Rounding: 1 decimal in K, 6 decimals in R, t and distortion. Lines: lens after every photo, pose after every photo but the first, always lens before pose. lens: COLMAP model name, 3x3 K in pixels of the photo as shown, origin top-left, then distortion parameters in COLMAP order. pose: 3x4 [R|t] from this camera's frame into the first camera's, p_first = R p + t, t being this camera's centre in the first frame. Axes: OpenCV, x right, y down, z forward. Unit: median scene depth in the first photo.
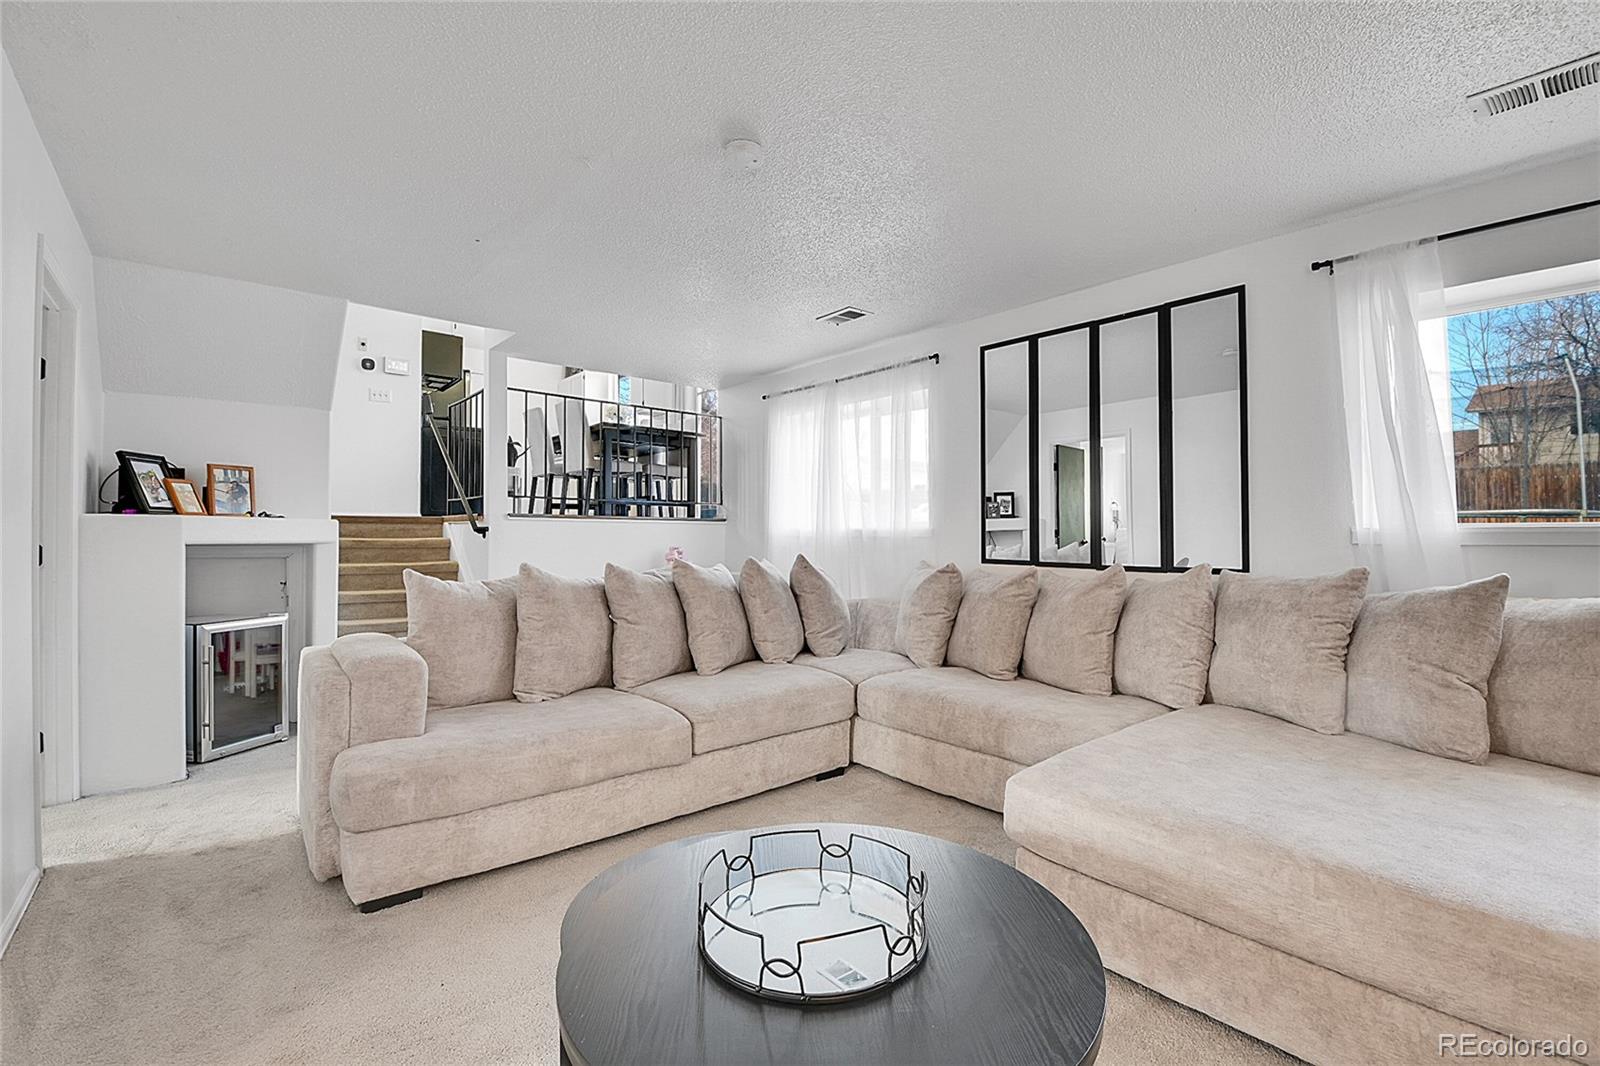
lens RADIAL K [[723.0, 0, 807.8], [0, 723.0, 520.5], [0, 0, 1]] dist [-0.010156, -0.000352]
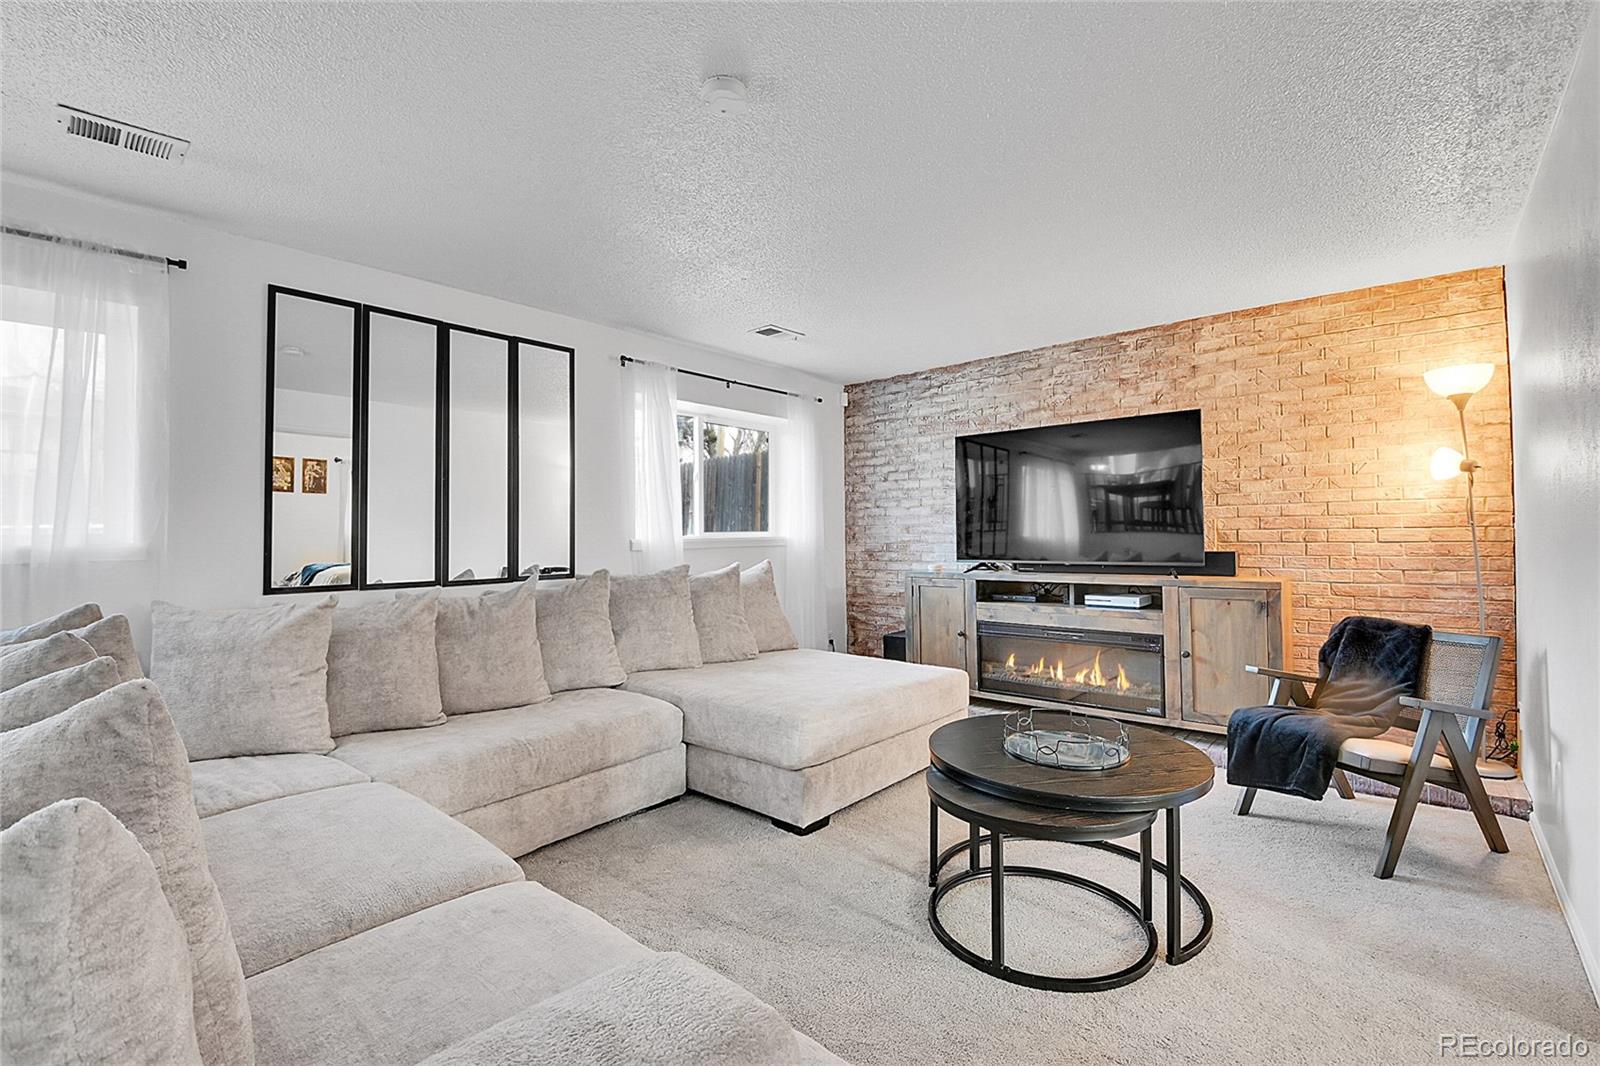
lens RADIAL K [[672.2, 0, 803.1], [0, 672.2, 555.6], [0, 0, 1]] dist [-0.035707, -0.000105]
pose [[-0.164751, -0.028246, 0.985931, -0.674663], [-0.001016, 0.999594, 0.028468, 0.003453], [-0.986335, 0.003689, -0.164713, 0.854375]]
